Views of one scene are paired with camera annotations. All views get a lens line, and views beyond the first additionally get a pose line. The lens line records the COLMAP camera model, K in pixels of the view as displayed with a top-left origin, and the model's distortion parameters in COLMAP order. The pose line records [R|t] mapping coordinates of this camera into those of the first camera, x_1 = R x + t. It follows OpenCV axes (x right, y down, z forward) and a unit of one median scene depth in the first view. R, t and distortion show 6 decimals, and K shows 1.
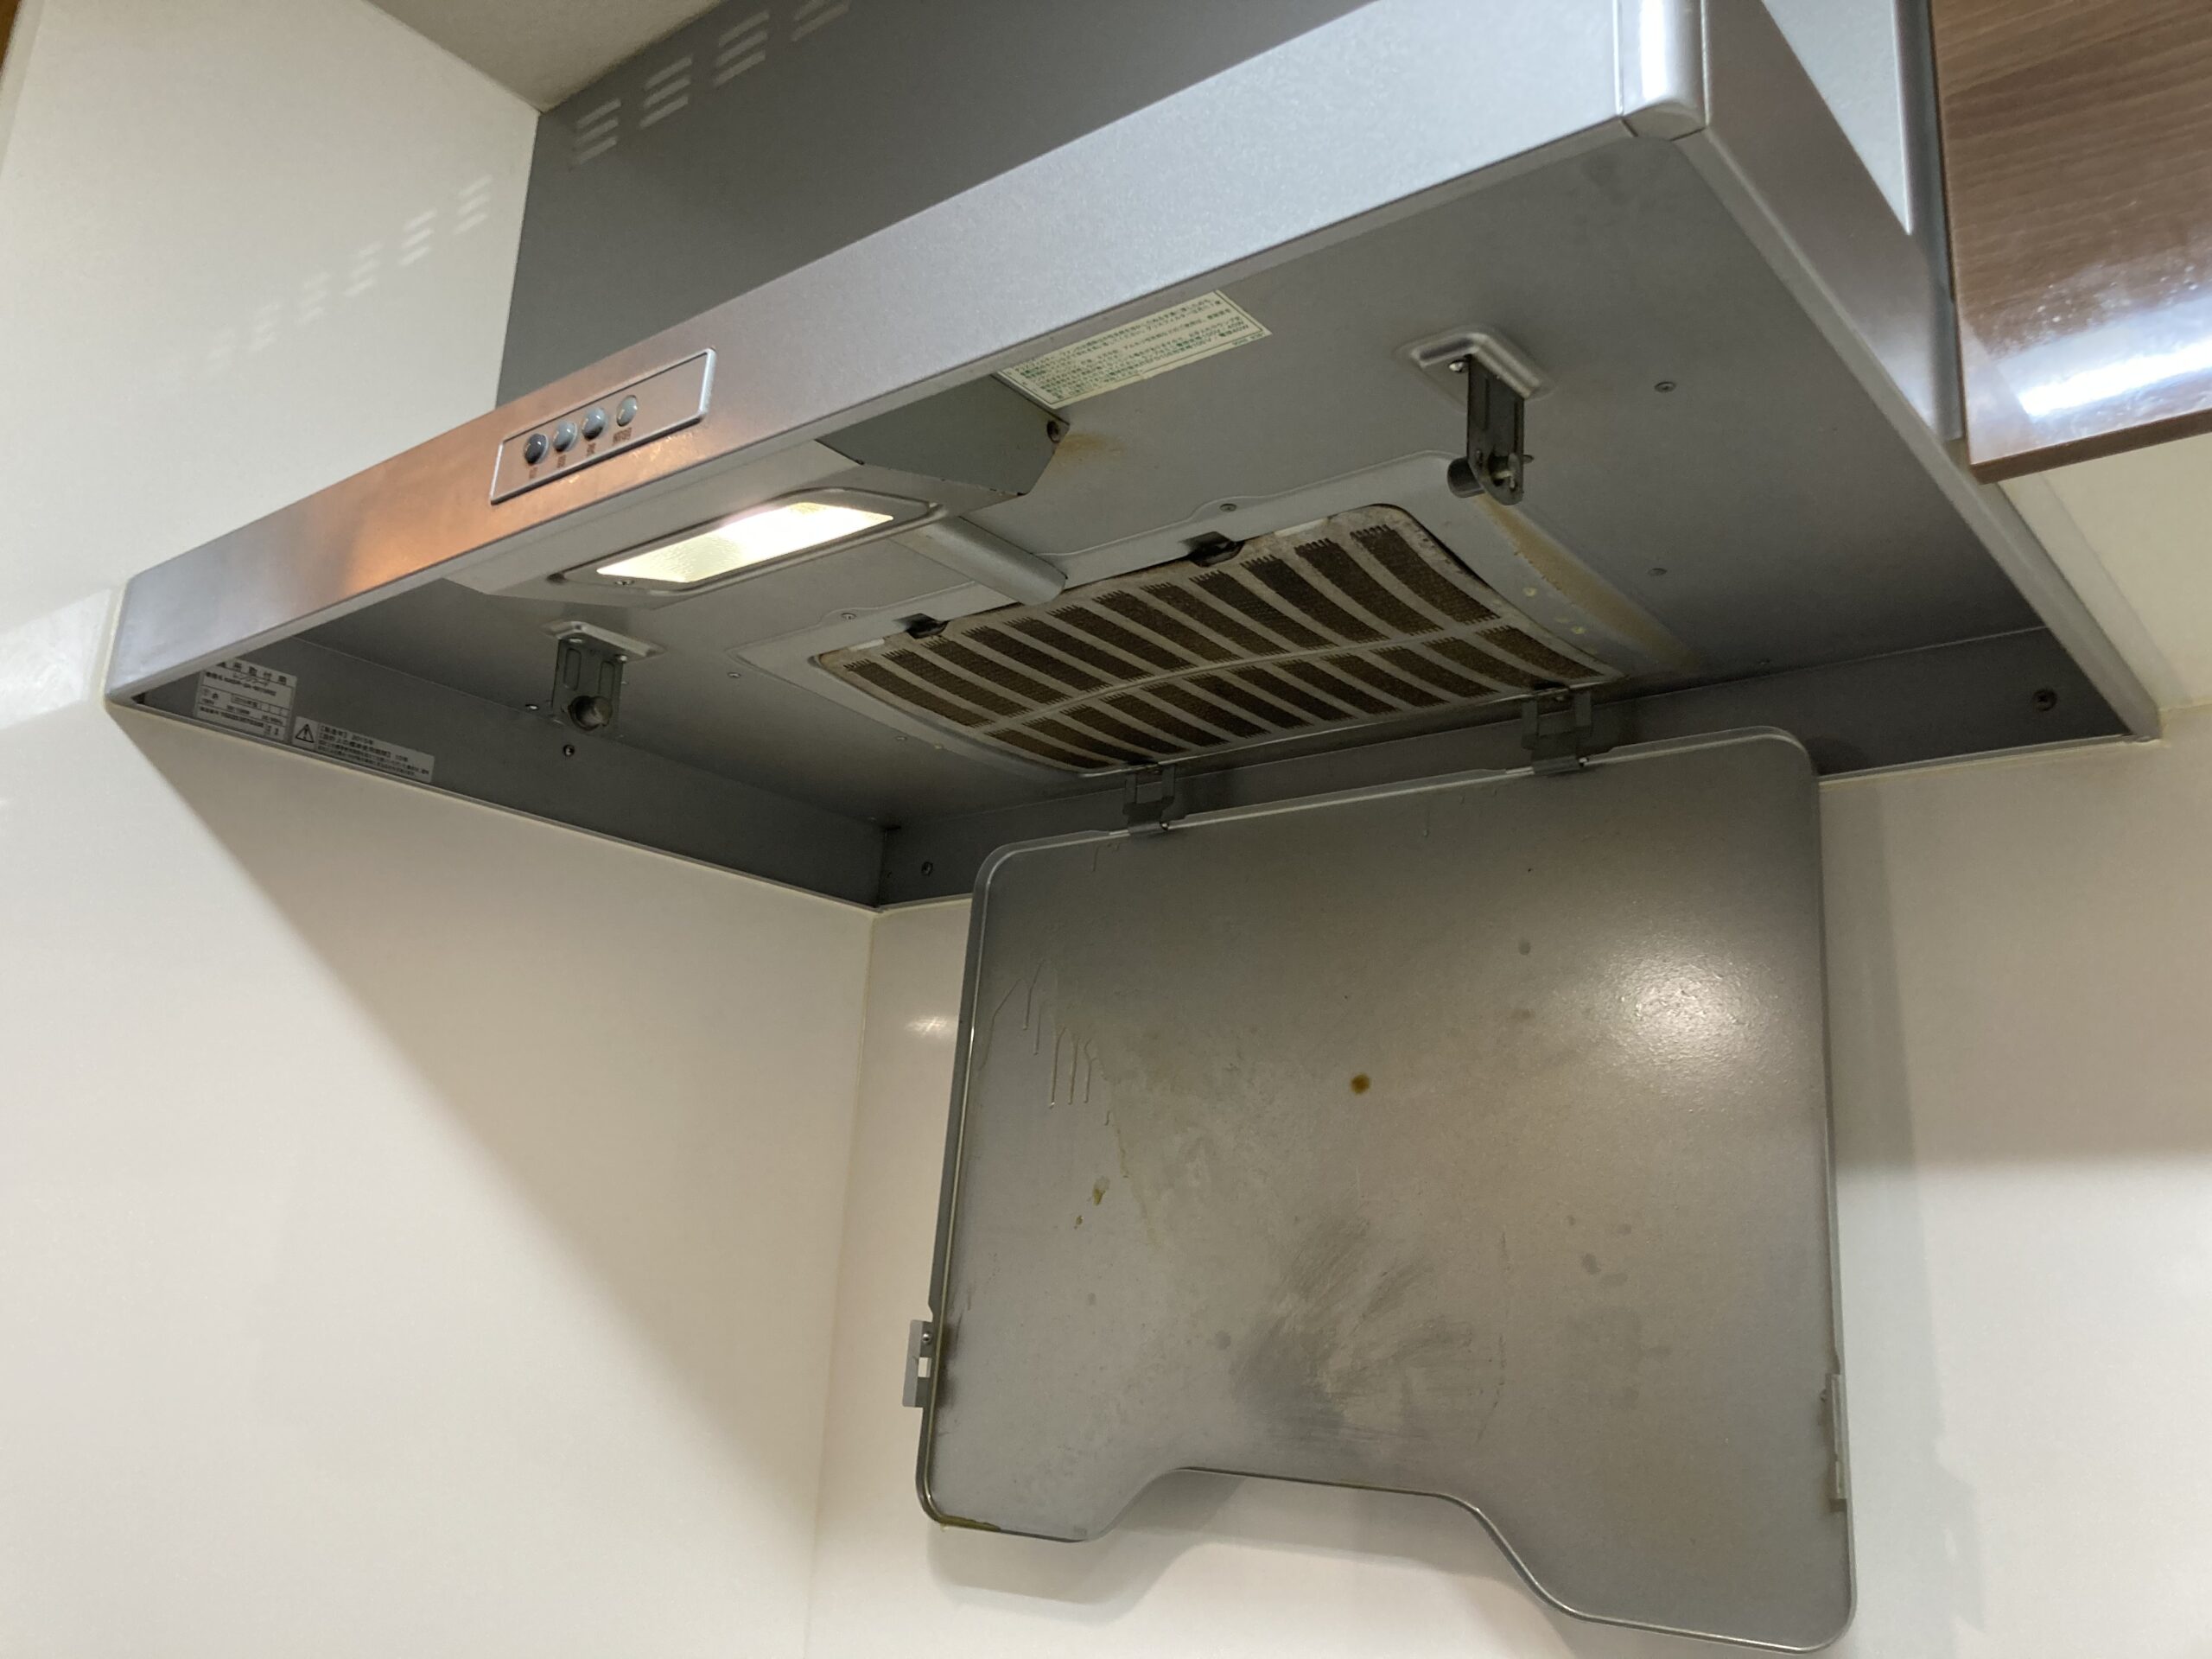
lens RADIAL K [[1791.0, 0, 1106.0], [0, 1791.0, 829.5], [0, 0, 1]] dist [0.003921, 0.001313]
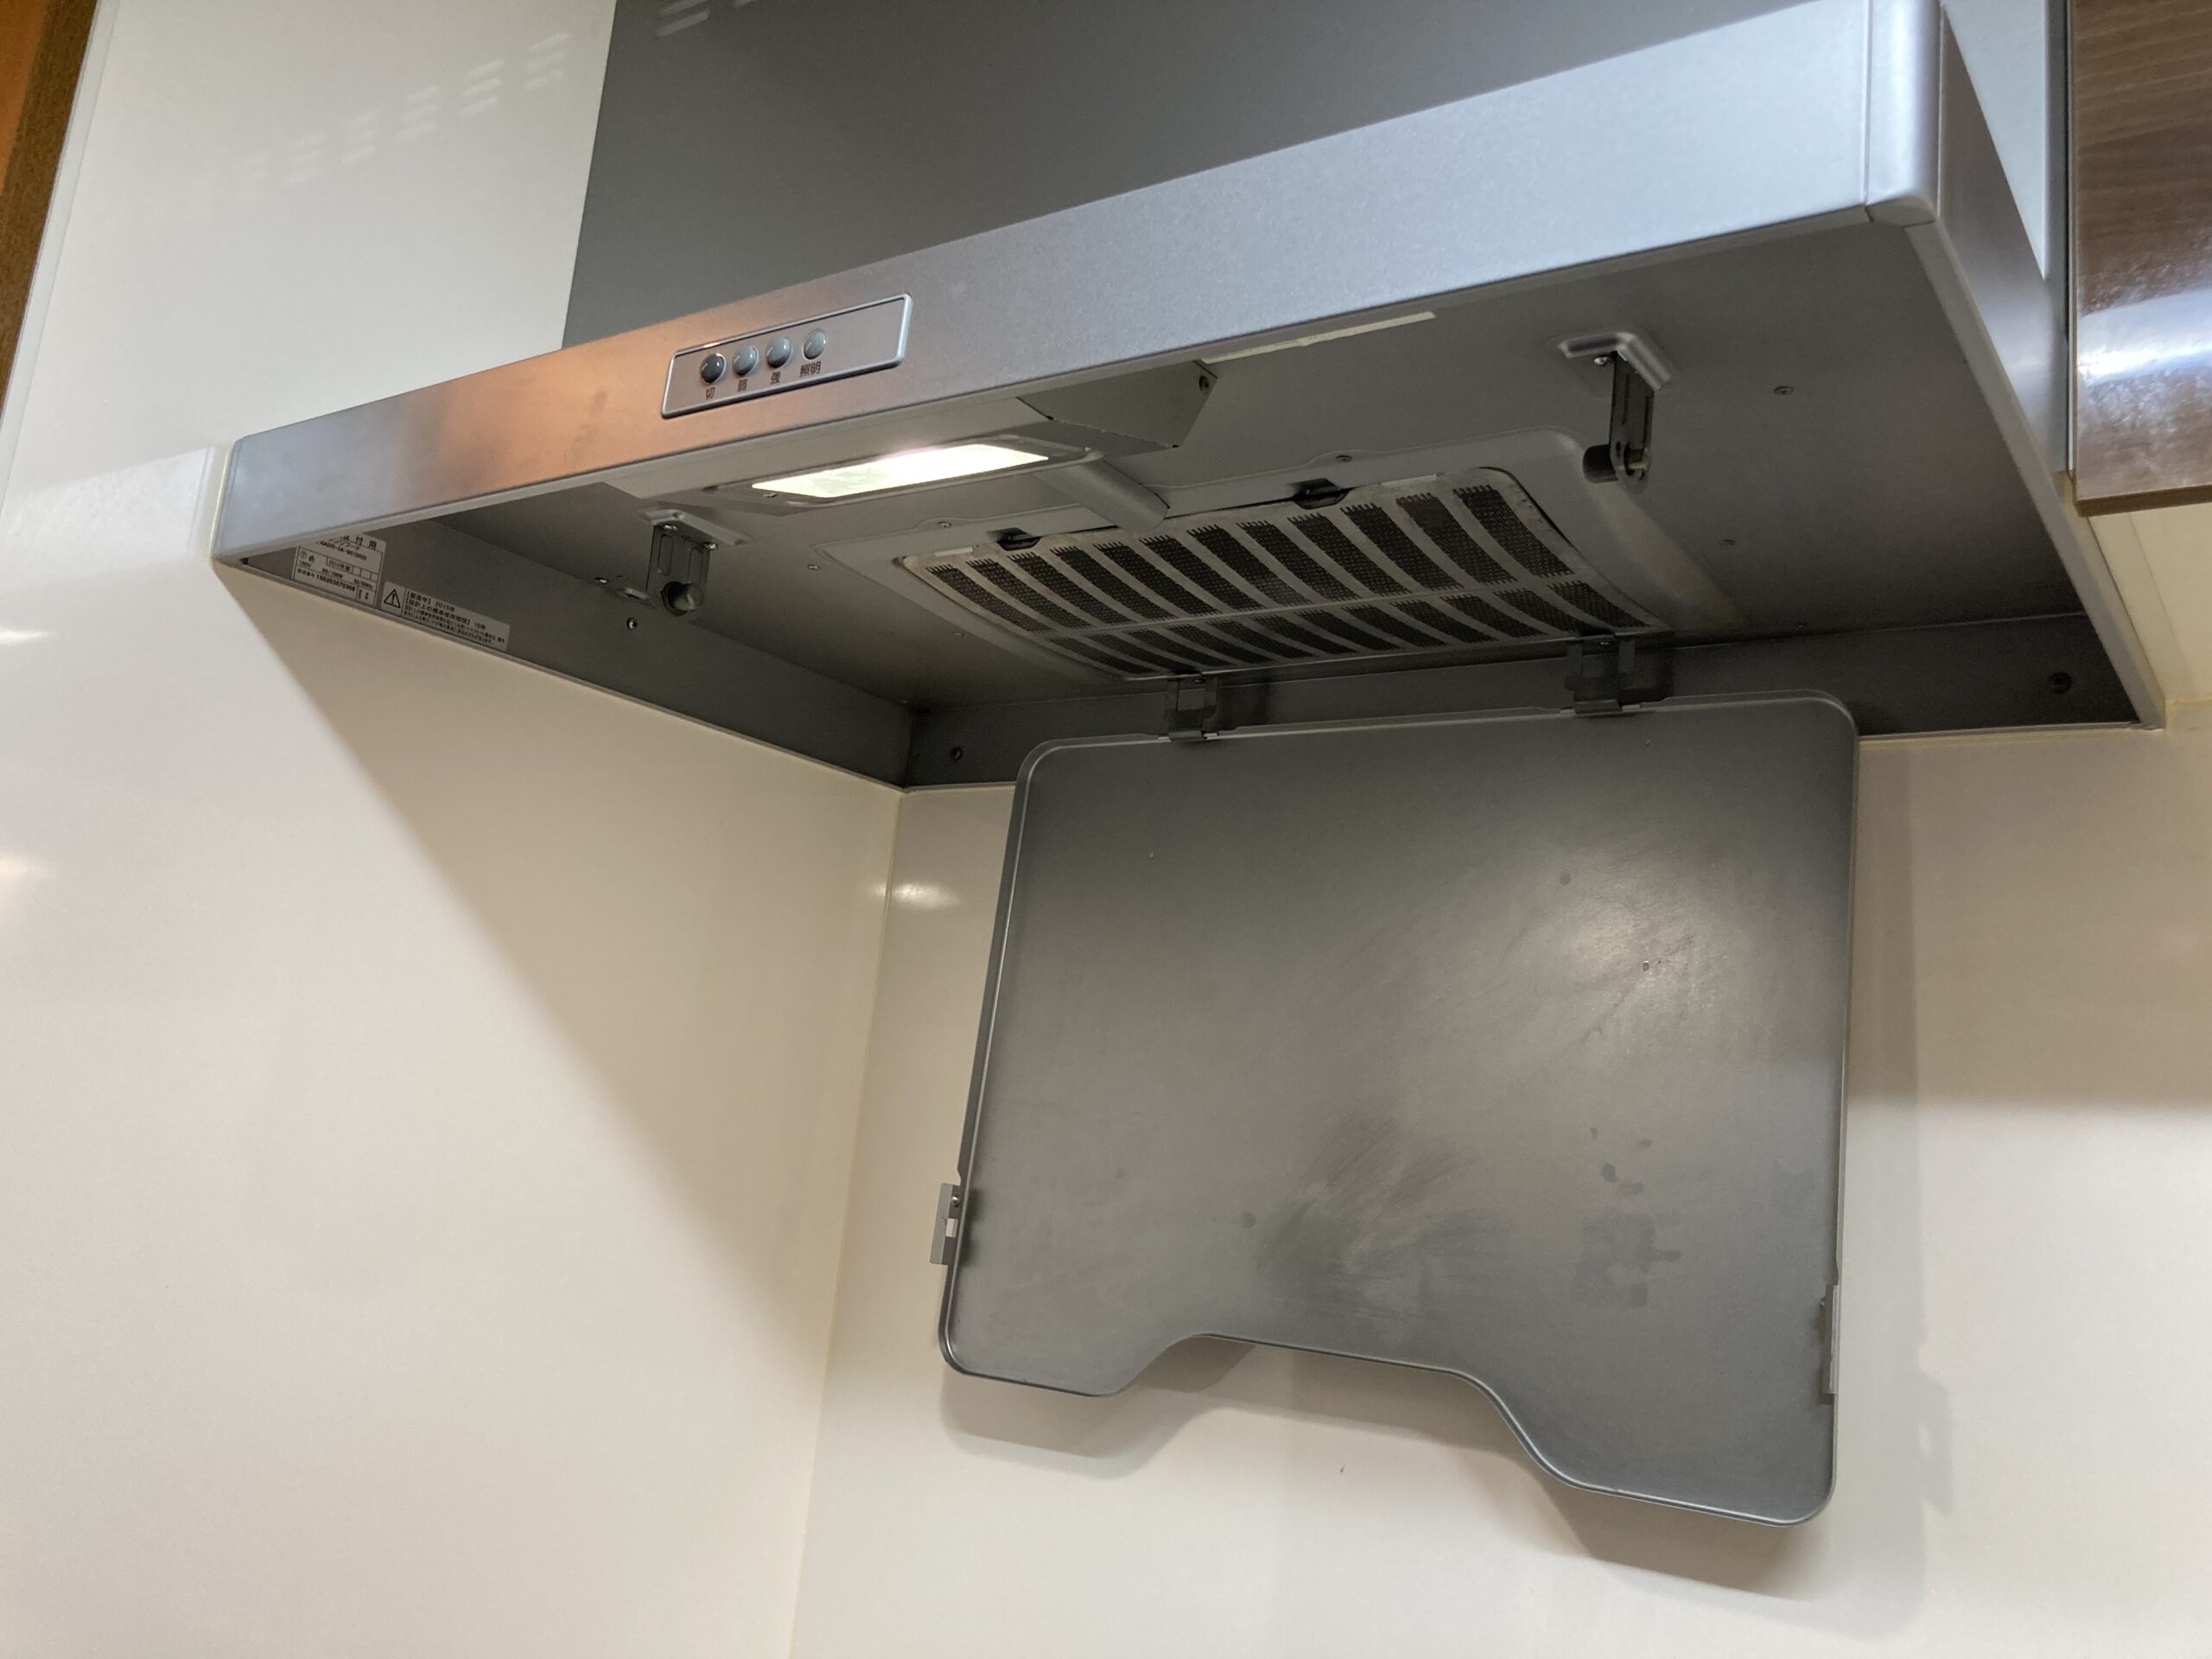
lens RADIAL K [[1782.2, 0, 1106.0], [0, 1782.2, 829.5], [0, 0, 1]] dist [0.001846, 0.007743]
pose [[0.996811, 0.057228, 0.055607, -0.102625], [-0.061628, 0.994813, 0.080931, -0.034076], [-0.050687, -0.084100, 0.995167, -0.051011]]
